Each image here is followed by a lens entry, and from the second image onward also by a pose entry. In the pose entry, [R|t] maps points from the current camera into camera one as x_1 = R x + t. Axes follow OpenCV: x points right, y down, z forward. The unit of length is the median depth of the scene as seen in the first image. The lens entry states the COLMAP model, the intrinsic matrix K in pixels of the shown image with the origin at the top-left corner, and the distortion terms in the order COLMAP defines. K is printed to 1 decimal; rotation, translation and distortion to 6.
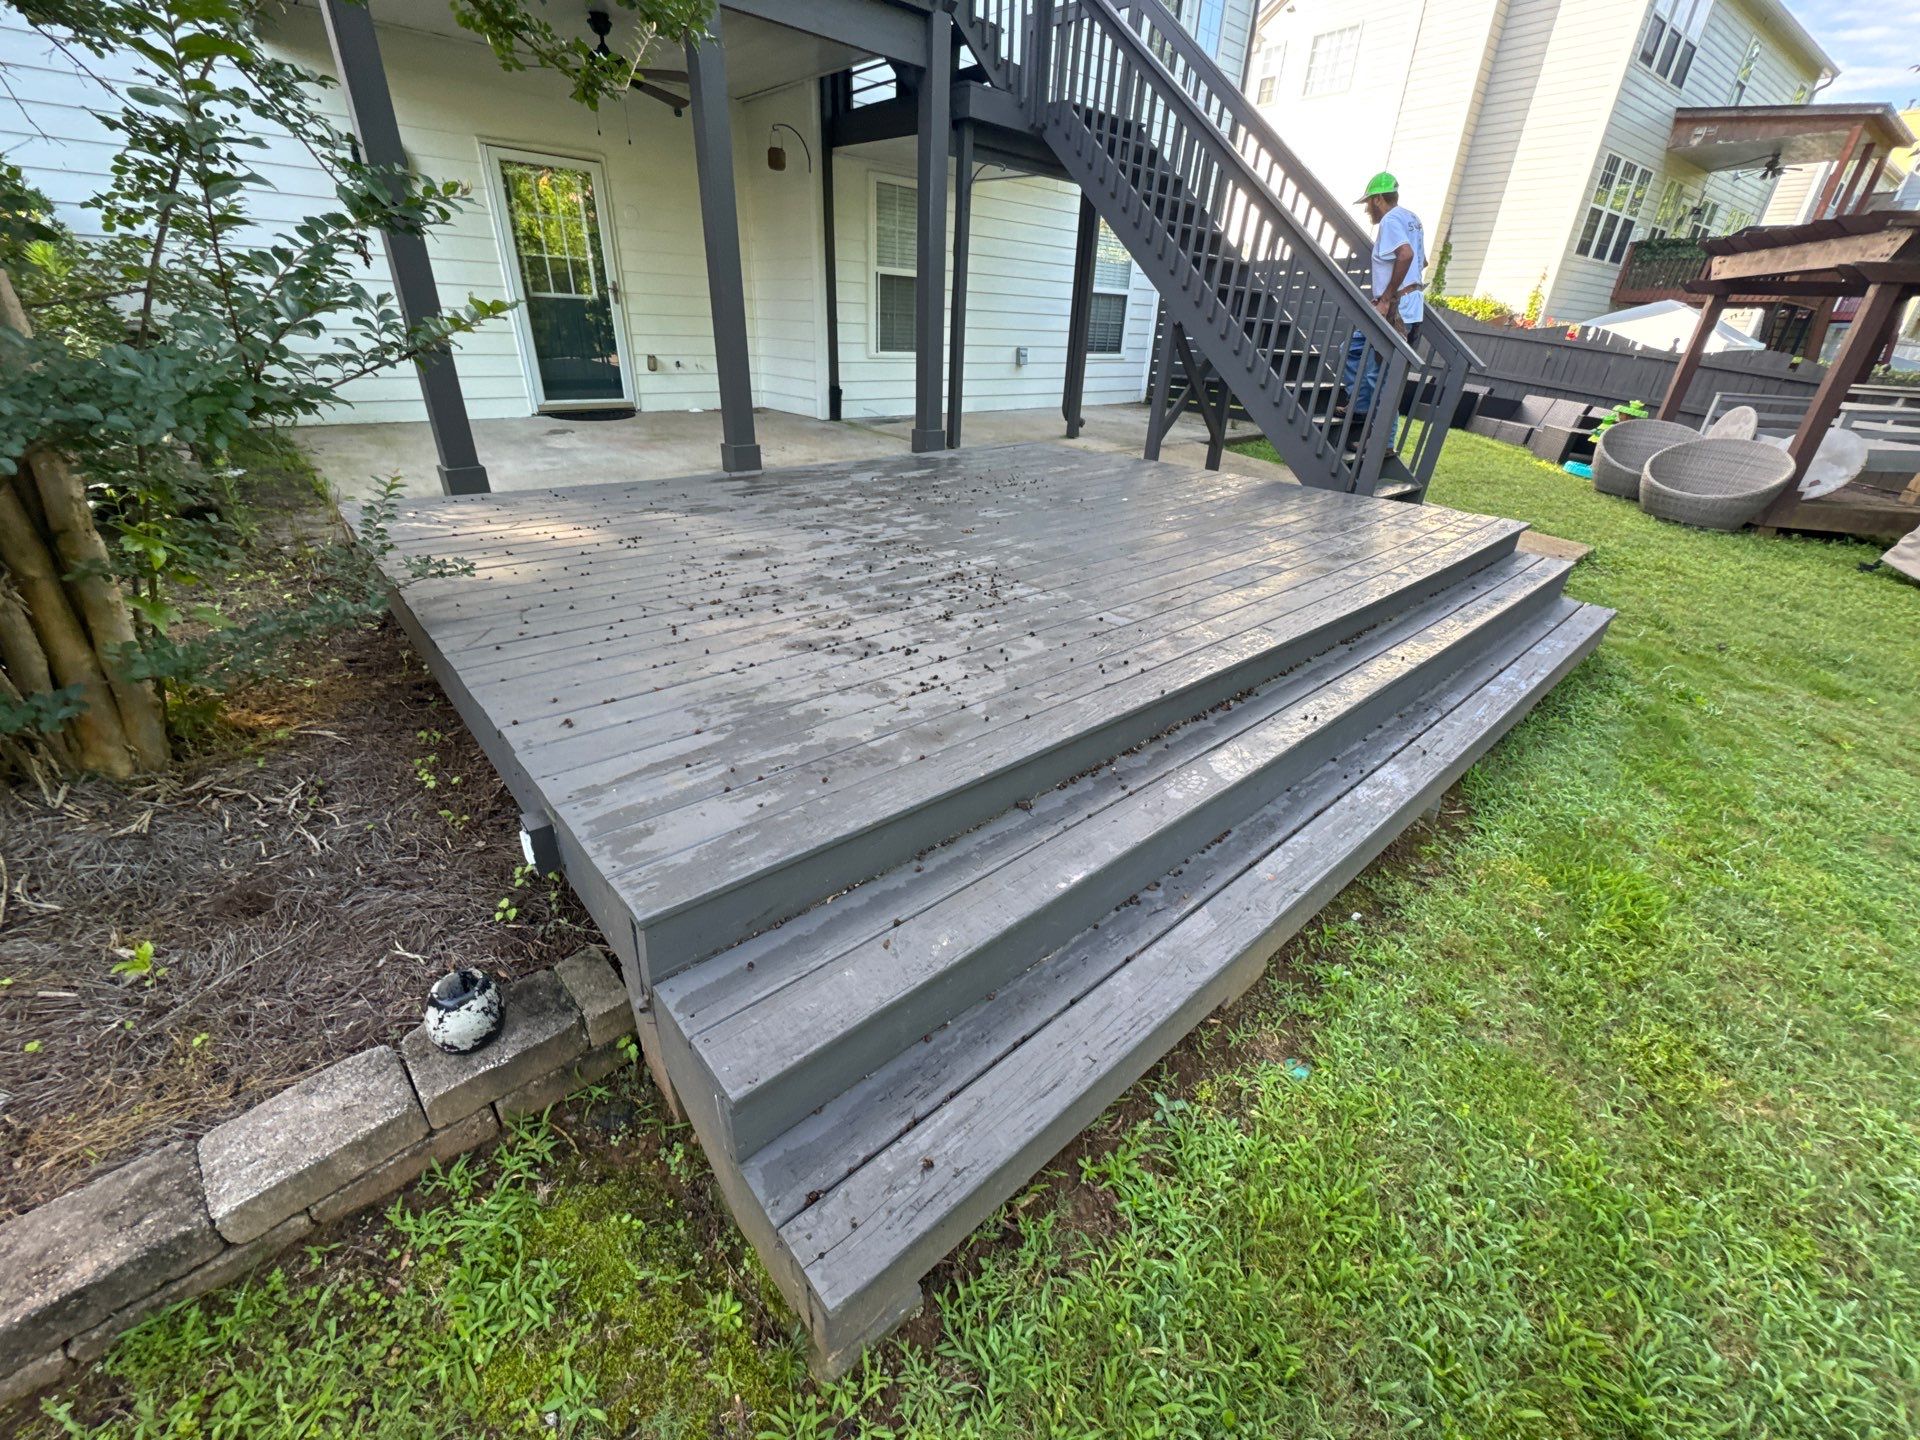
lens RADIAL K [[769.1, 0, 971.3], [0, 769.1, 721.4], [0, 0, 1]] dist [-0.002738, 0.000535]
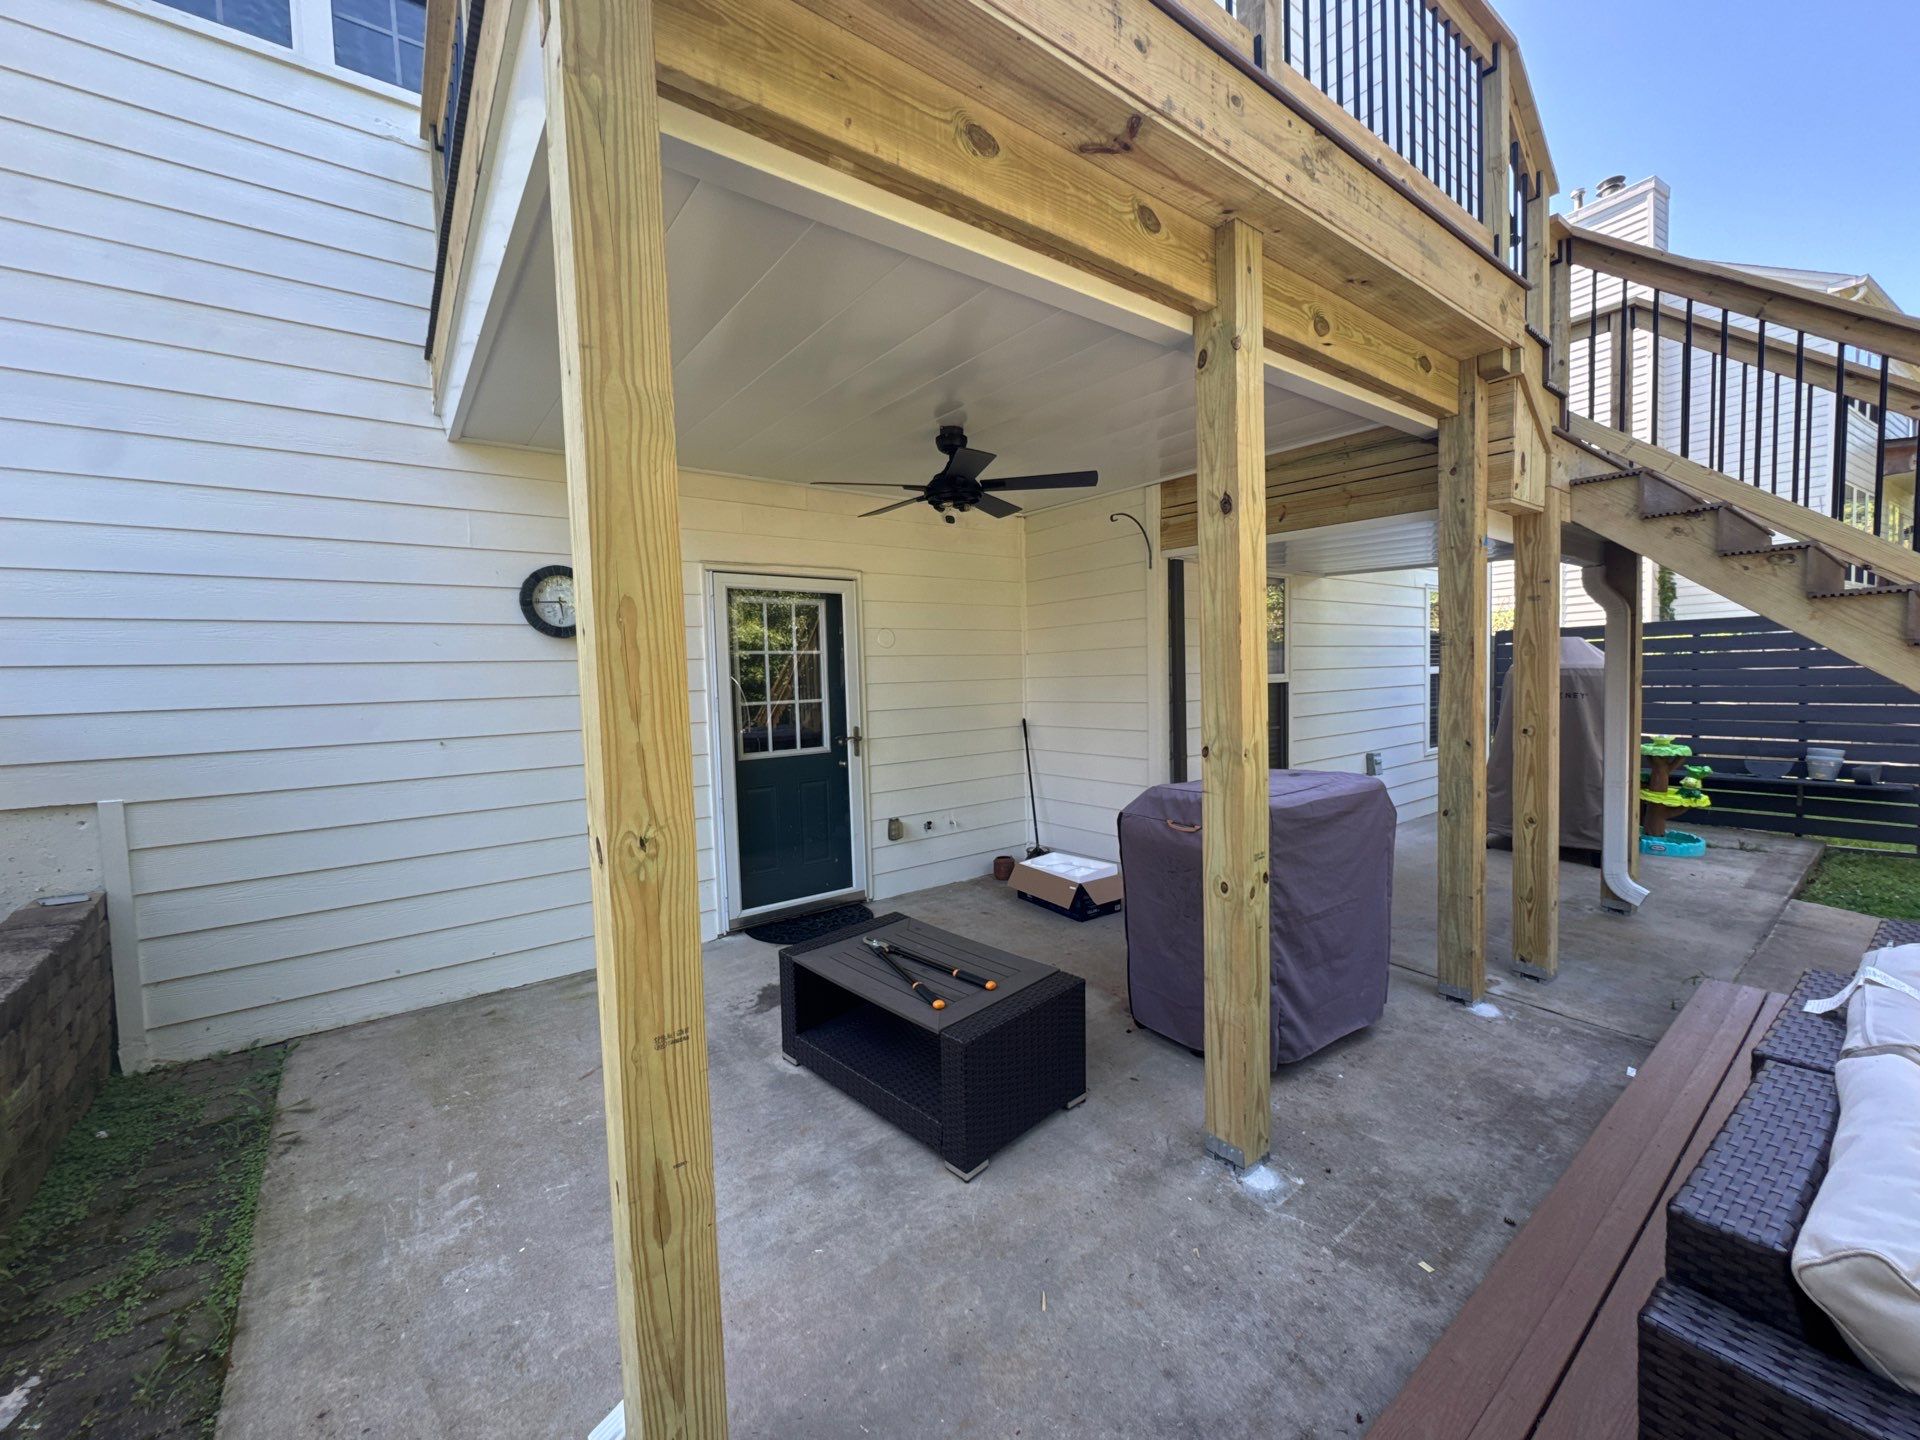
lens RADIAL K [[769.1, 0, 967.2], [0, 769.1, 715.3], [0, 0, 1]] dist [-0.002738, 0.000535]
pose [[0.993809, -0.059820, -0.093627, -0.301200], [0.016209, 0.911730, -0.410471, -0.299618], [0.109917, 0.406412, 0.907054, 0.388993]]
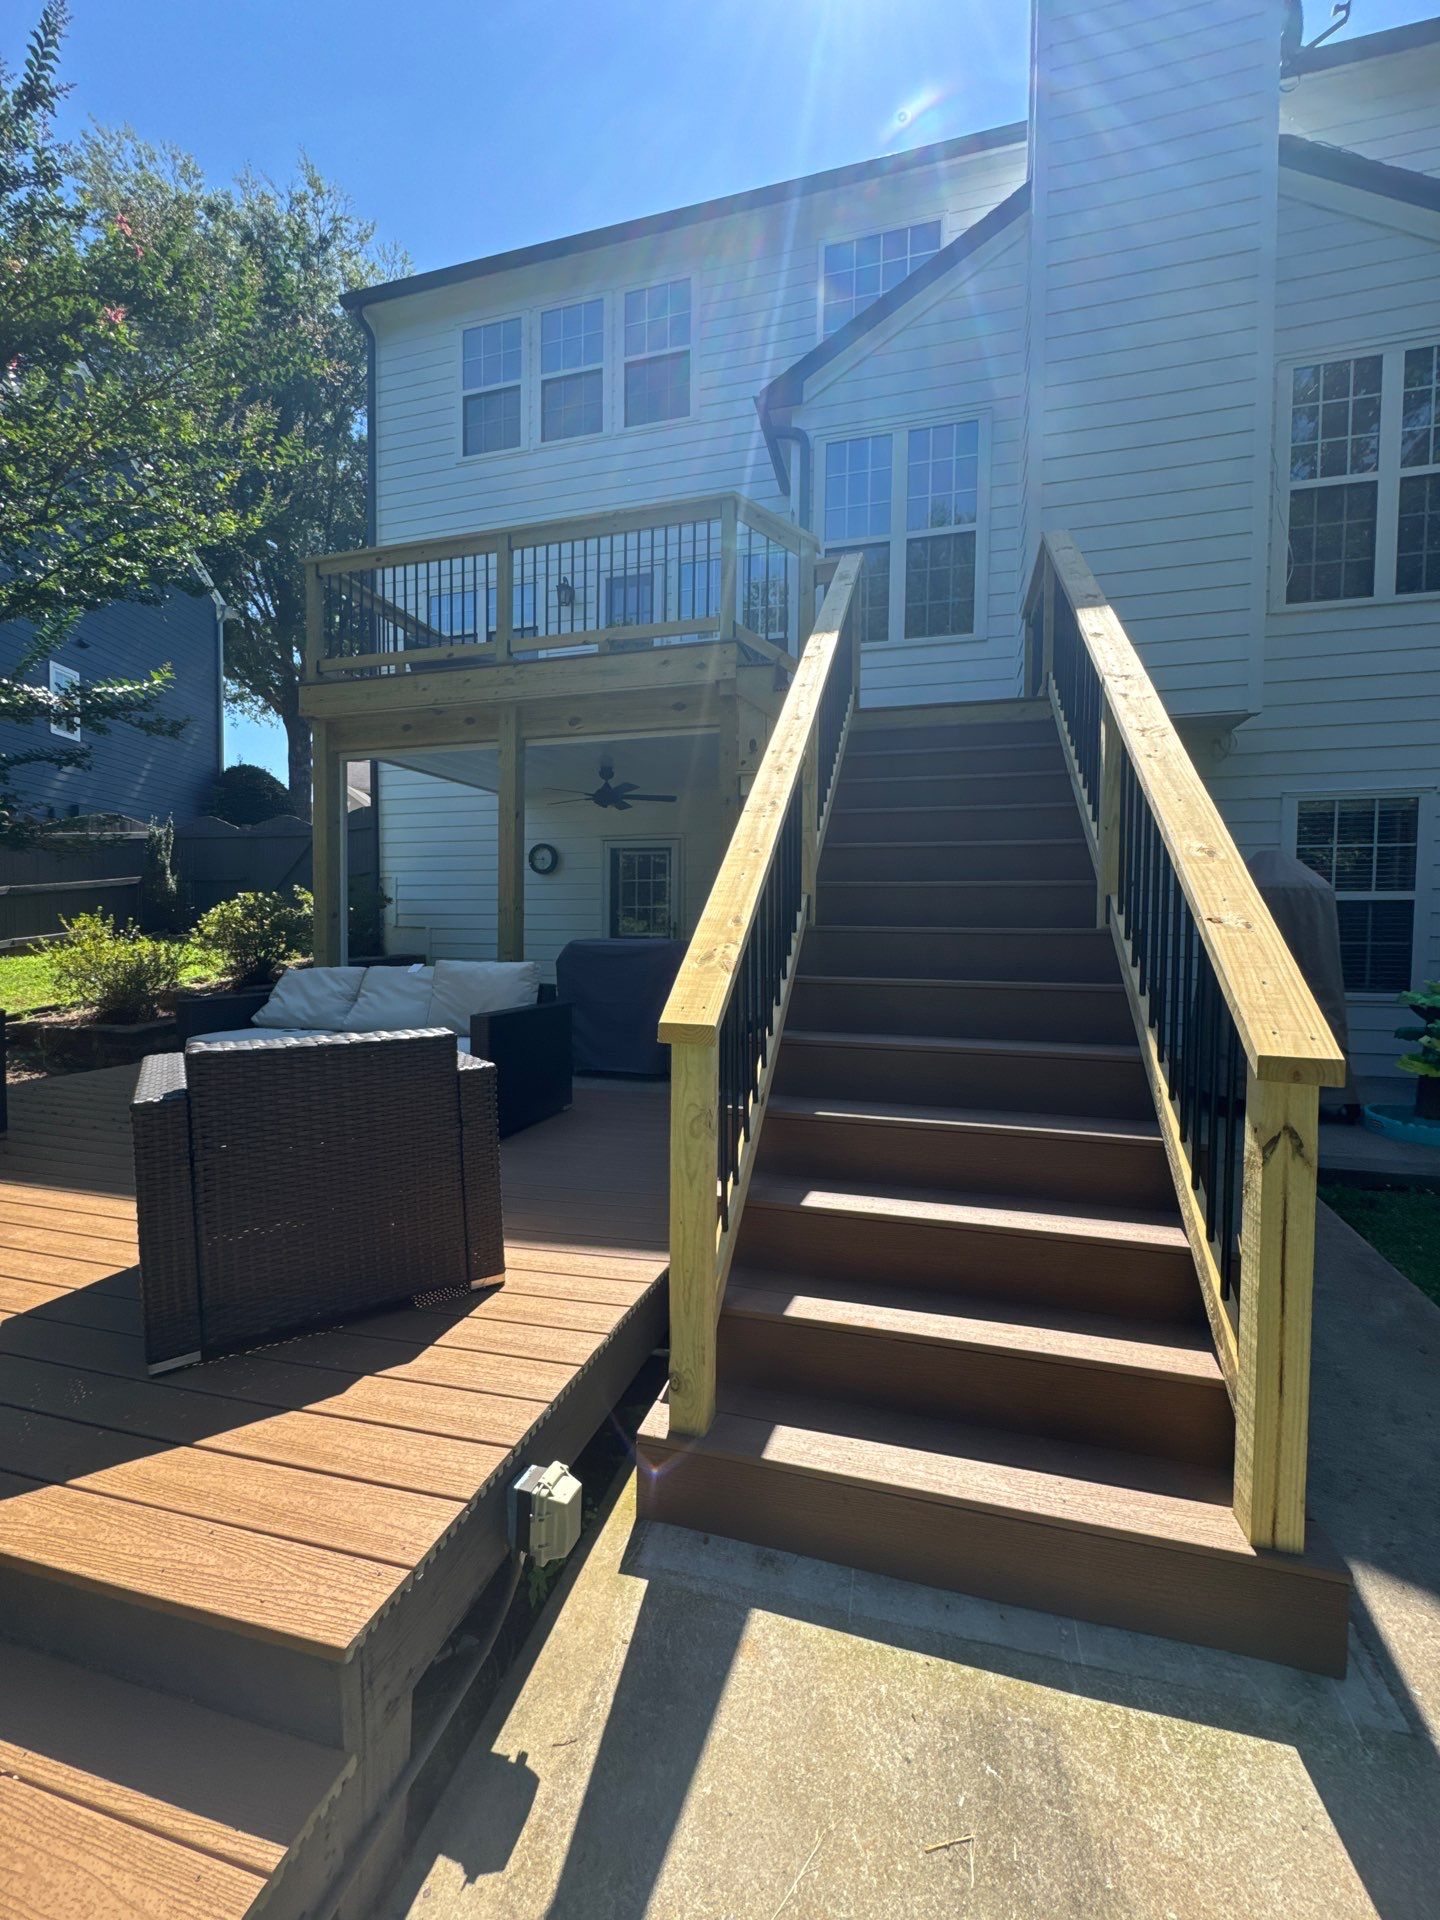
lens RADIAL K [[769.1, 0, 721.6], [0, 769.1, 959.3], [0, 0, 1]] dist [-0.002738, 0.000535]
pose [[0.531615, -0.004586, -0.846974, 0.574242], [-0.381787, 0.891335, -0.244460, -0.253780], [0.756058, 0.453322, 0.472096, 0.508162]]
